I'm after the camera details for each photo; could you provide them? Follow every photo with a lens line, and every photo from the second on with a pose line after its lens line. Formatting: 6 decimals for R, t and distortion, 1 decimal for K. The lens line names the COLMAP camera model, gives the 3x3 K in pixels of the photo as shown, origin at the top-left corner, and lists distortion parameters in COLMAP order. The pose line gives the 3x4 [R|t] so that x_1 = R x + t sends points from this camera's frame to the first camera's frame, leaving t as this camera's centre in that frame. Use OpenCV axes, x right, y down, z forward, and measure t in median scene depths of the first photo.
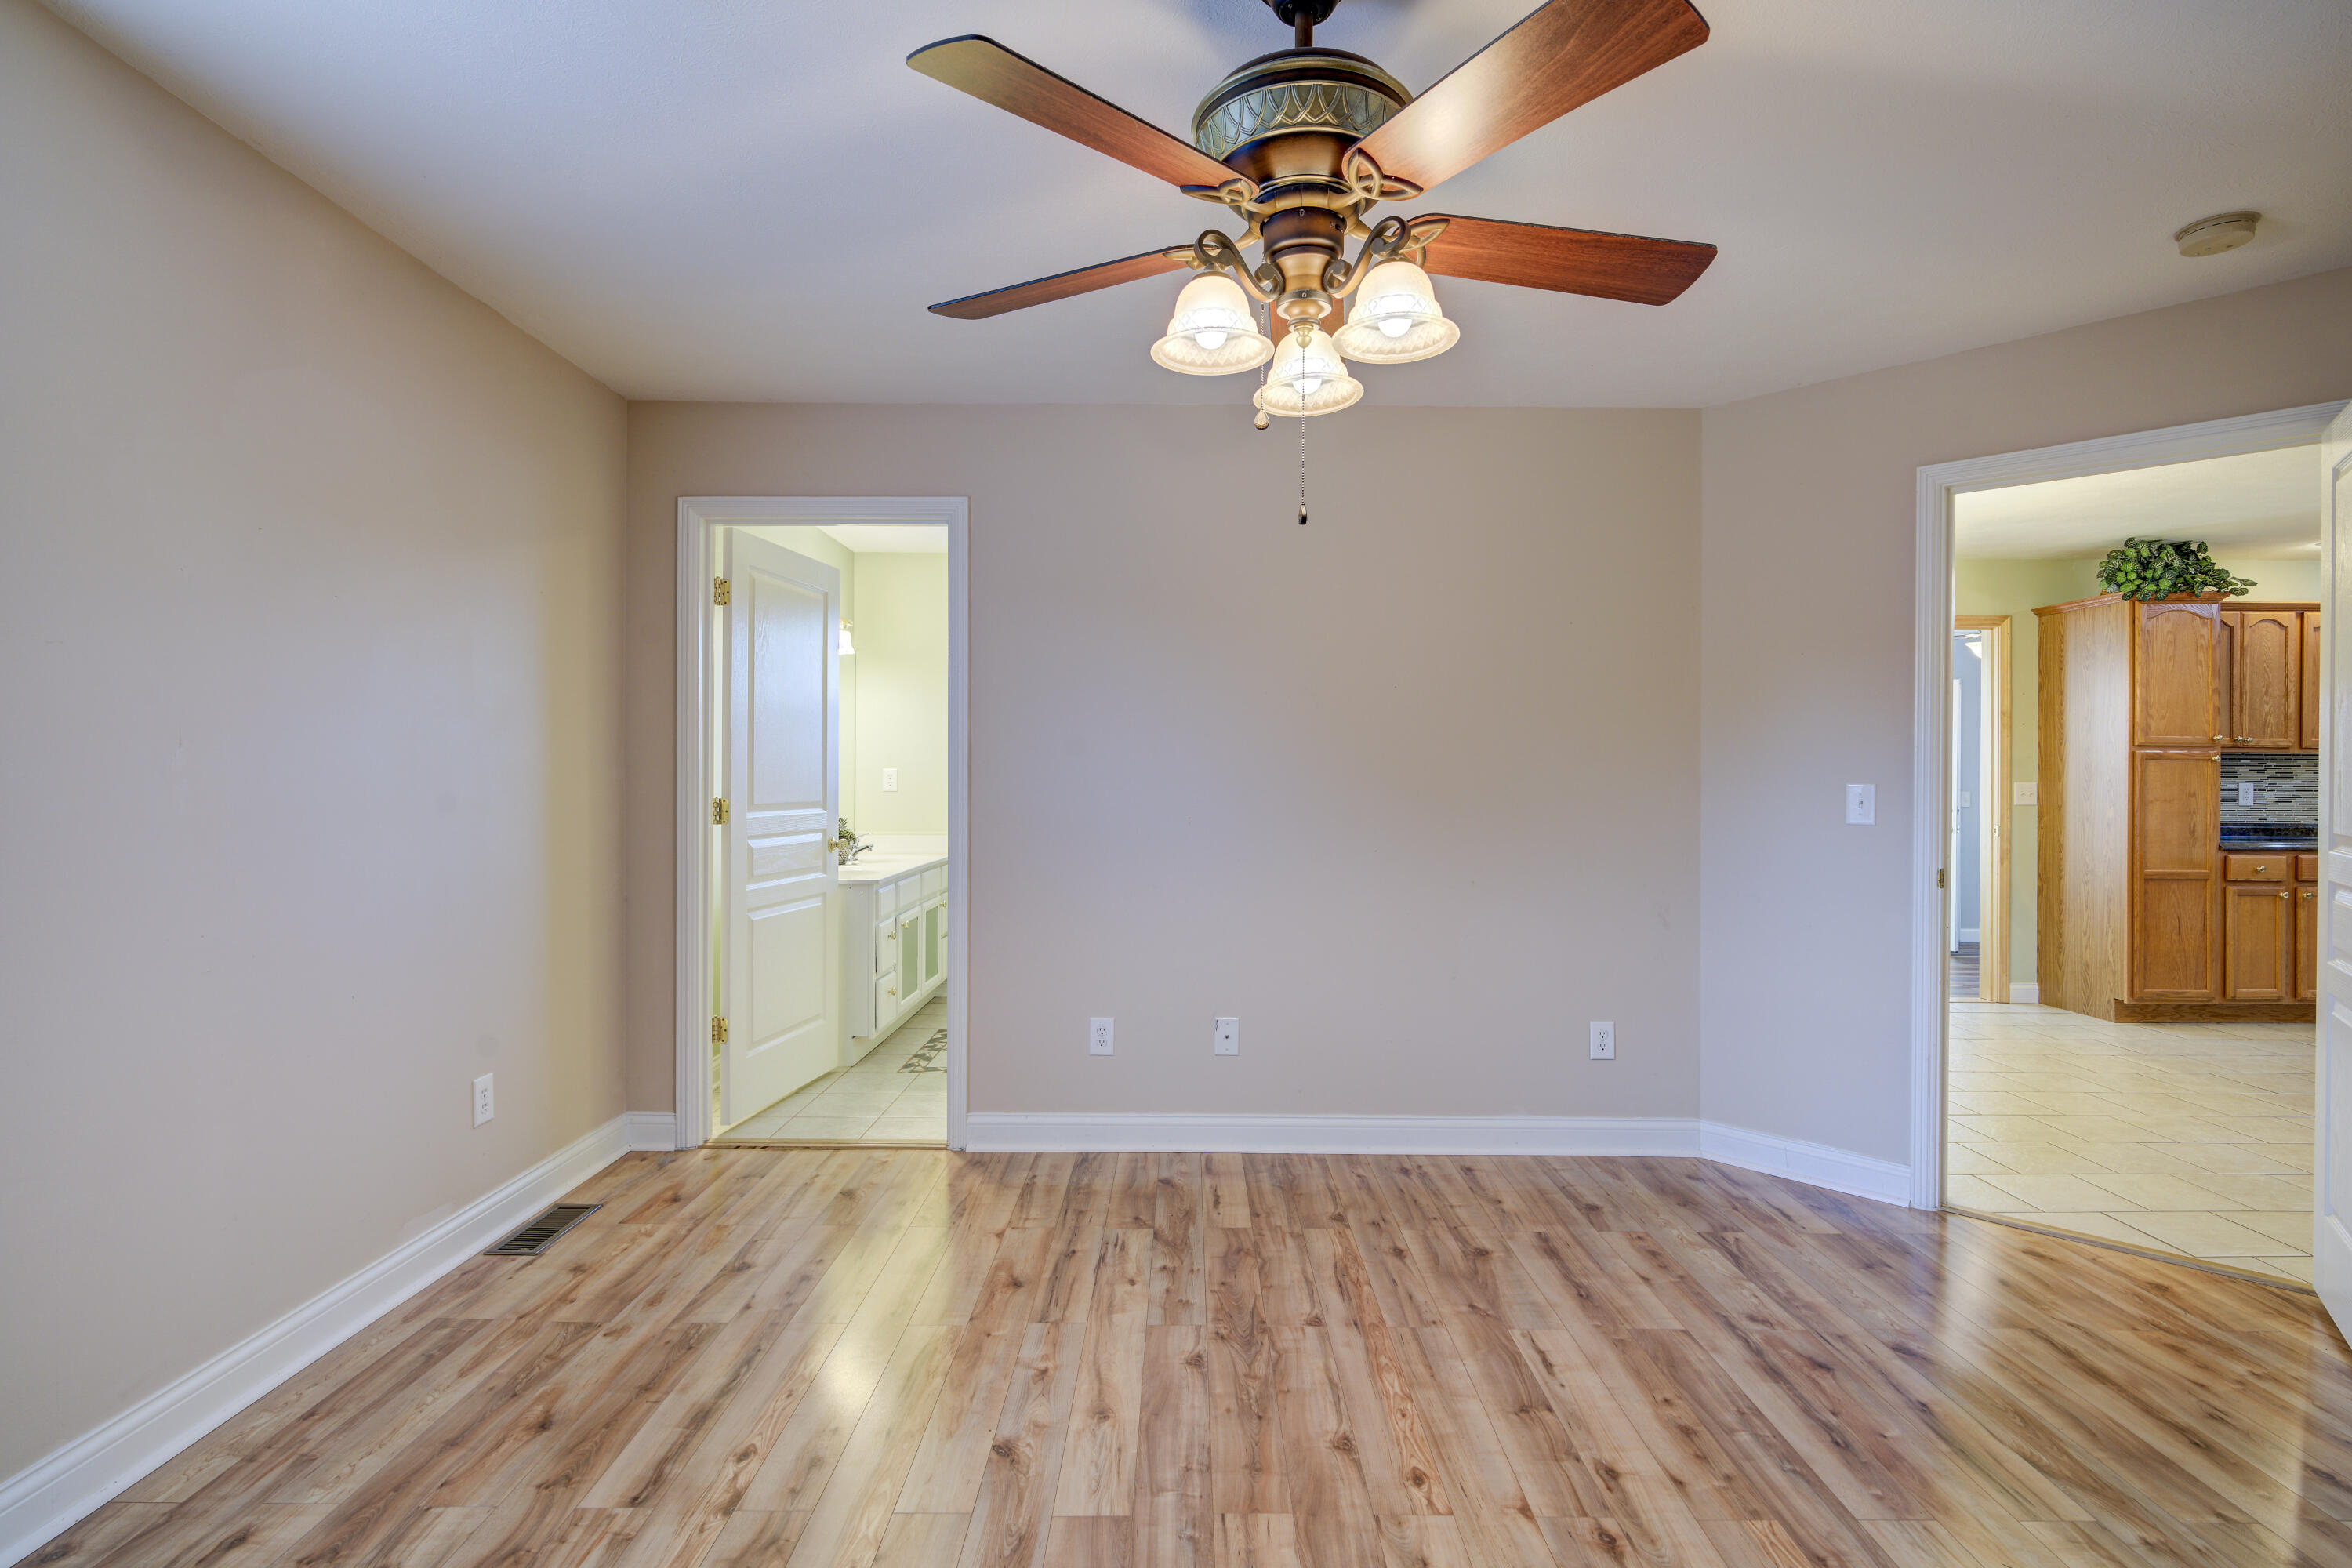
lens RADIAL K [[1153.7, 0, 1161.7], [0, 1153.7, 775.1], [0, 0, 1]] dist [-0.004850, -0.001290]
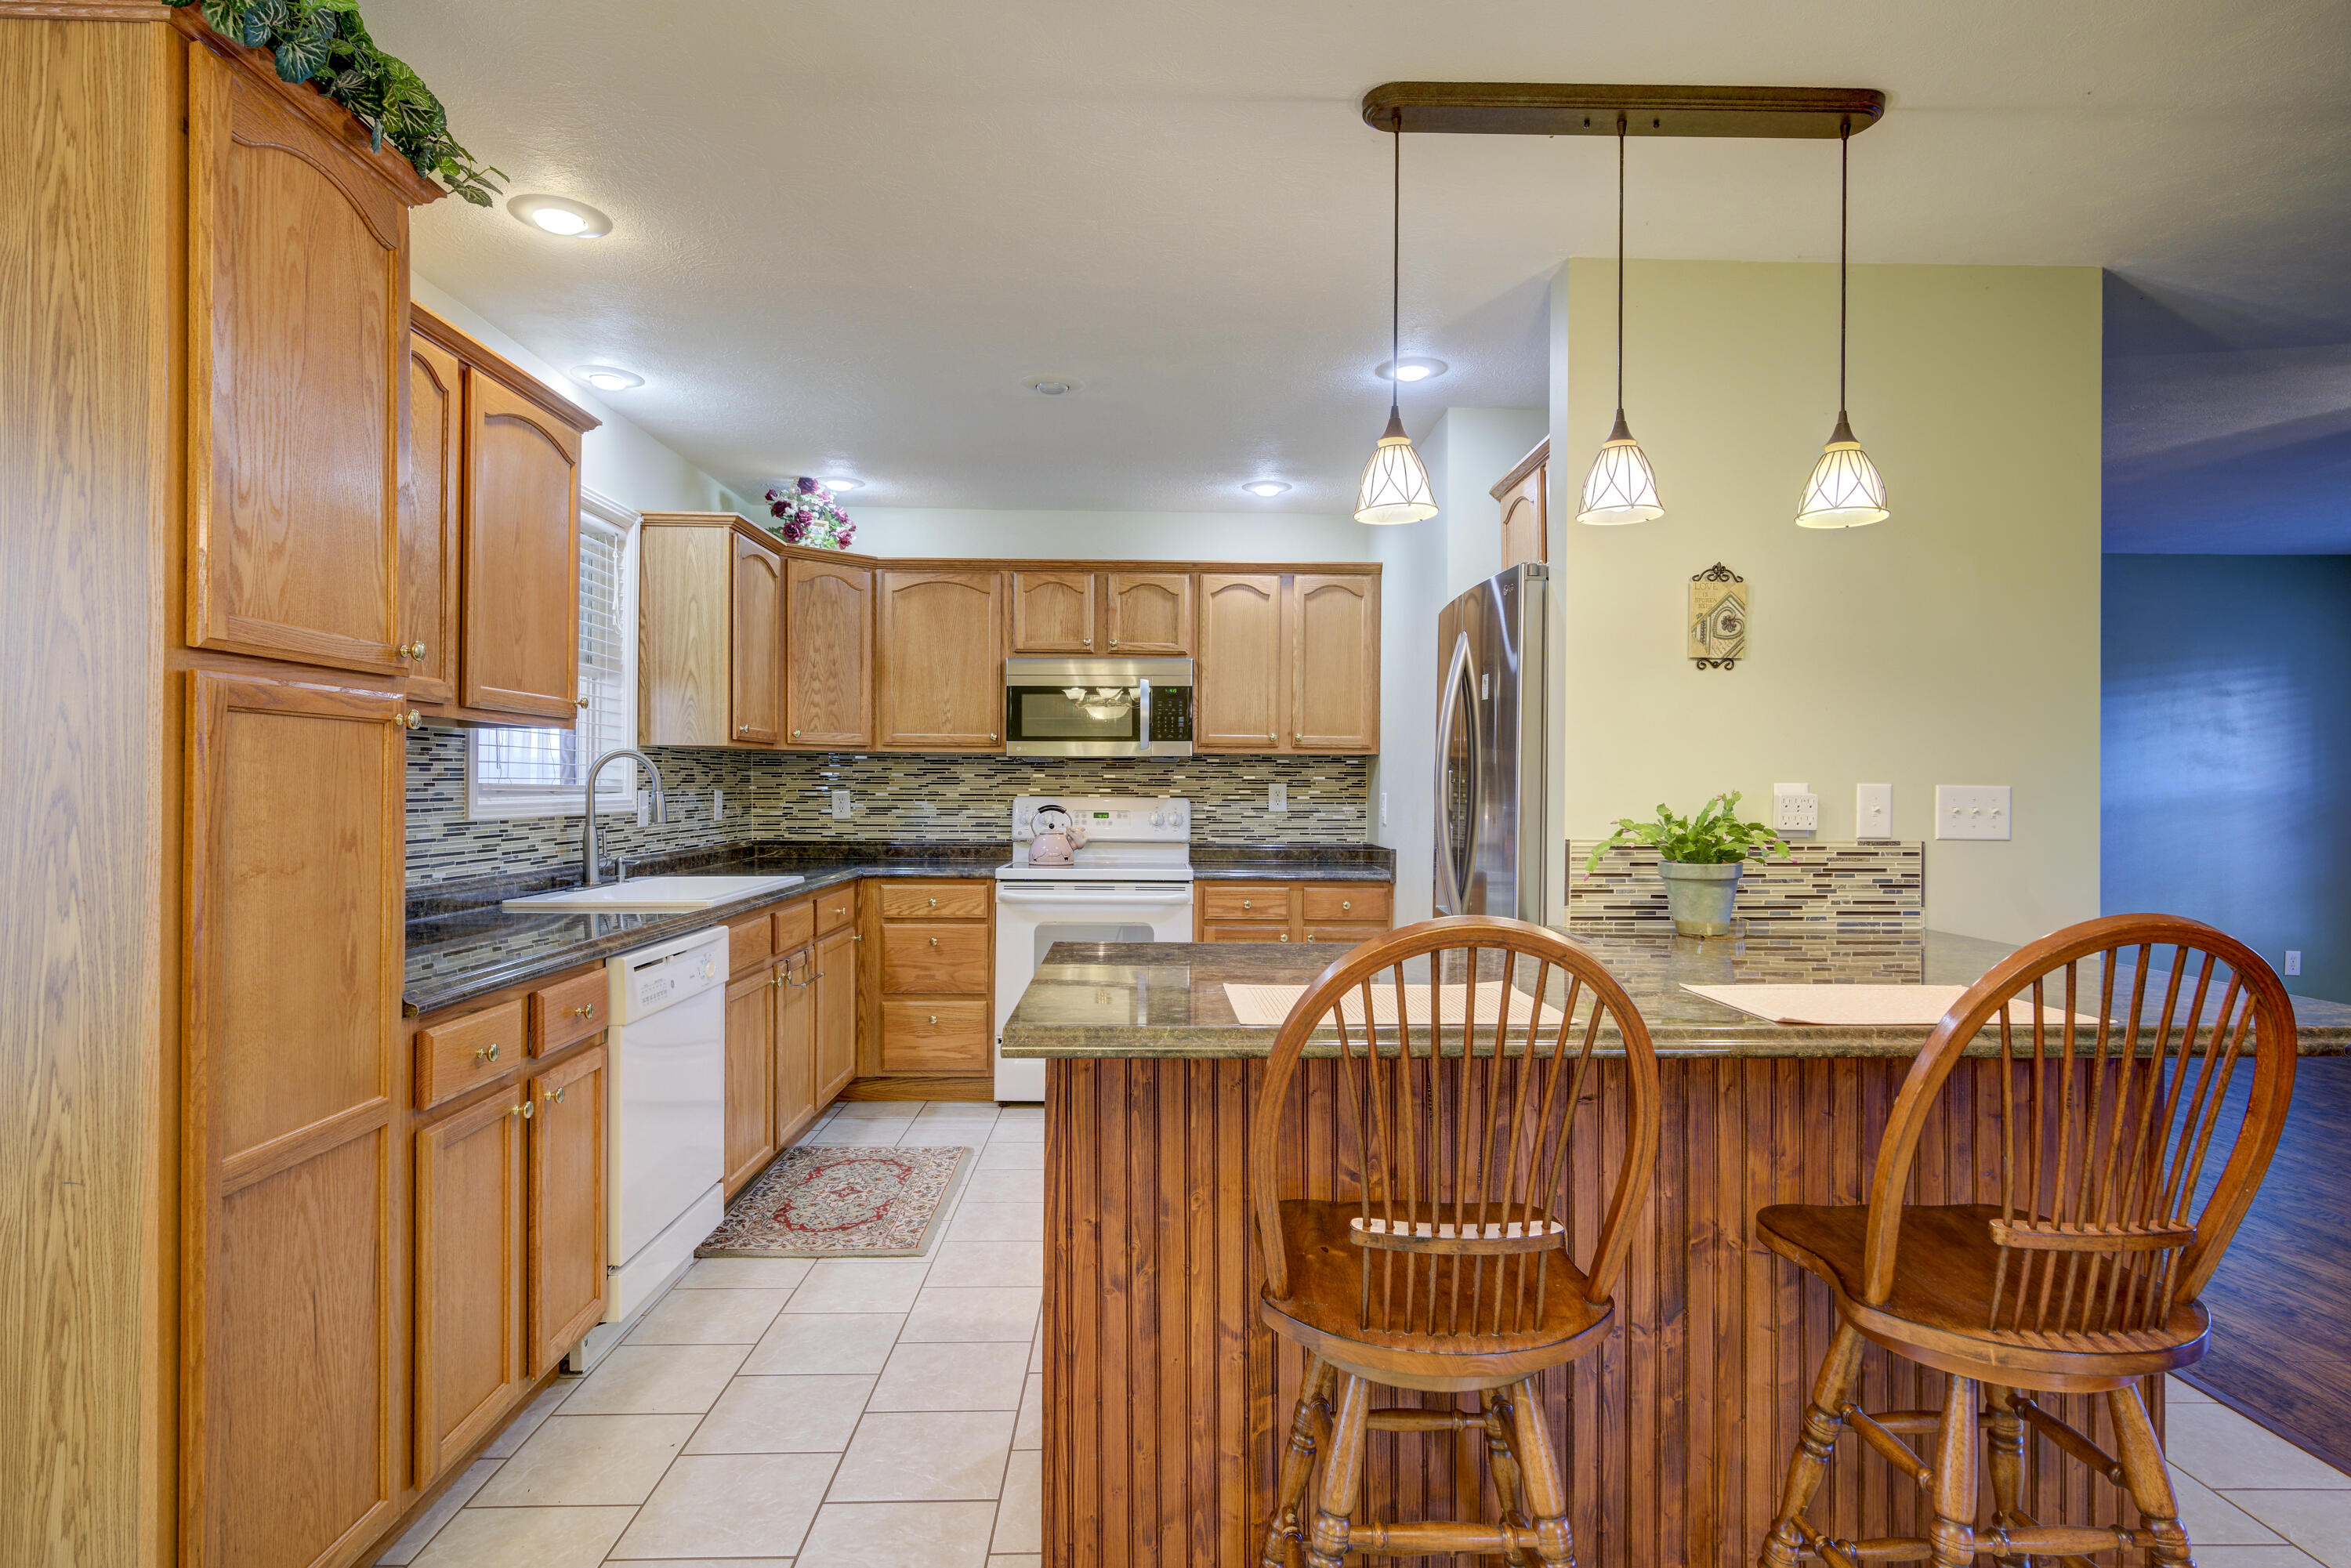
lens RADIAL K [[1211.5, 0, 1191.0], [0, 1211.5, 789.6], [0, 0, 1]] dist [0.004052, -0.005530]
pose [[-0.035530, -0.006393, 0.999348, 1.075297], [-0.004327, 0.999971, 0.006243, 0.002650], [-0.999359, -0.004102, -0.035557, 1.463330]]
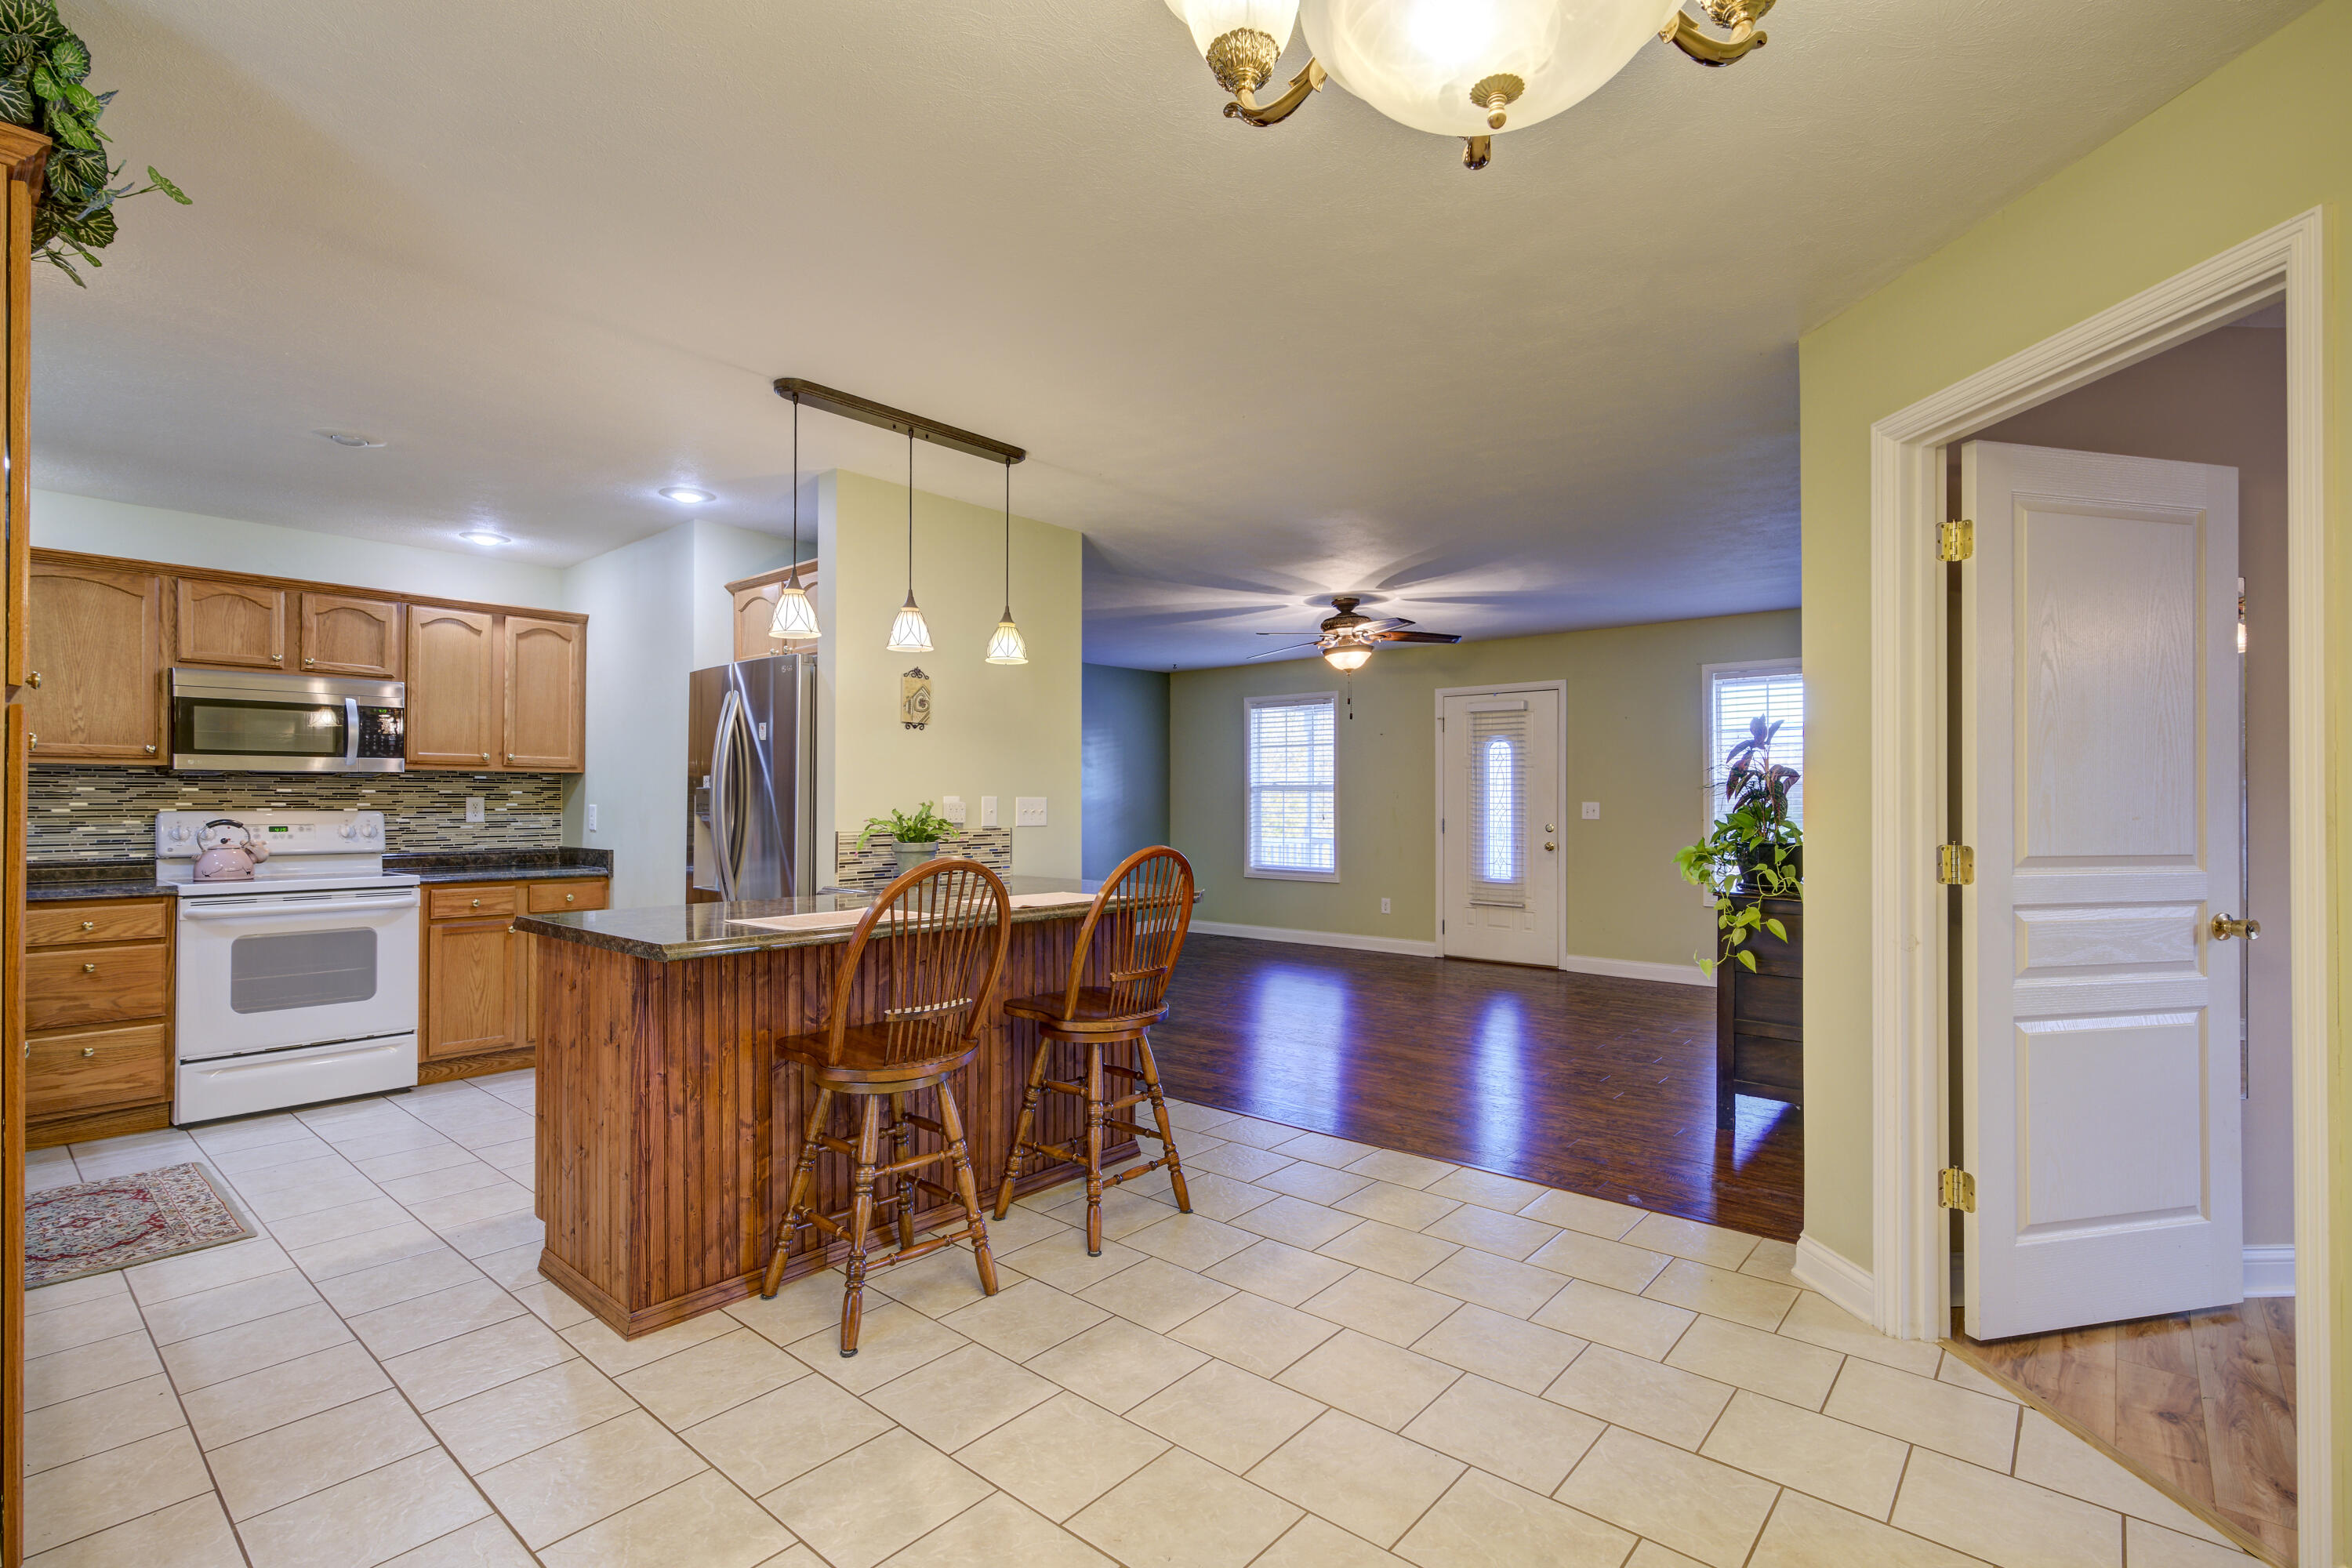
lens RADIAL K [[1104.3, 0, 1165.9], [0, 1104.3, 787.1], [0, 0, 1]] dist [-0.002025, 0.004573]
pose [[-0.750851, 0.004419, 0.660457, 0.815026], [-0.002113, 0.999956, -0.009091, 0.002317], [-0.660468, -0.008222, -0.750809, 1.863585]]
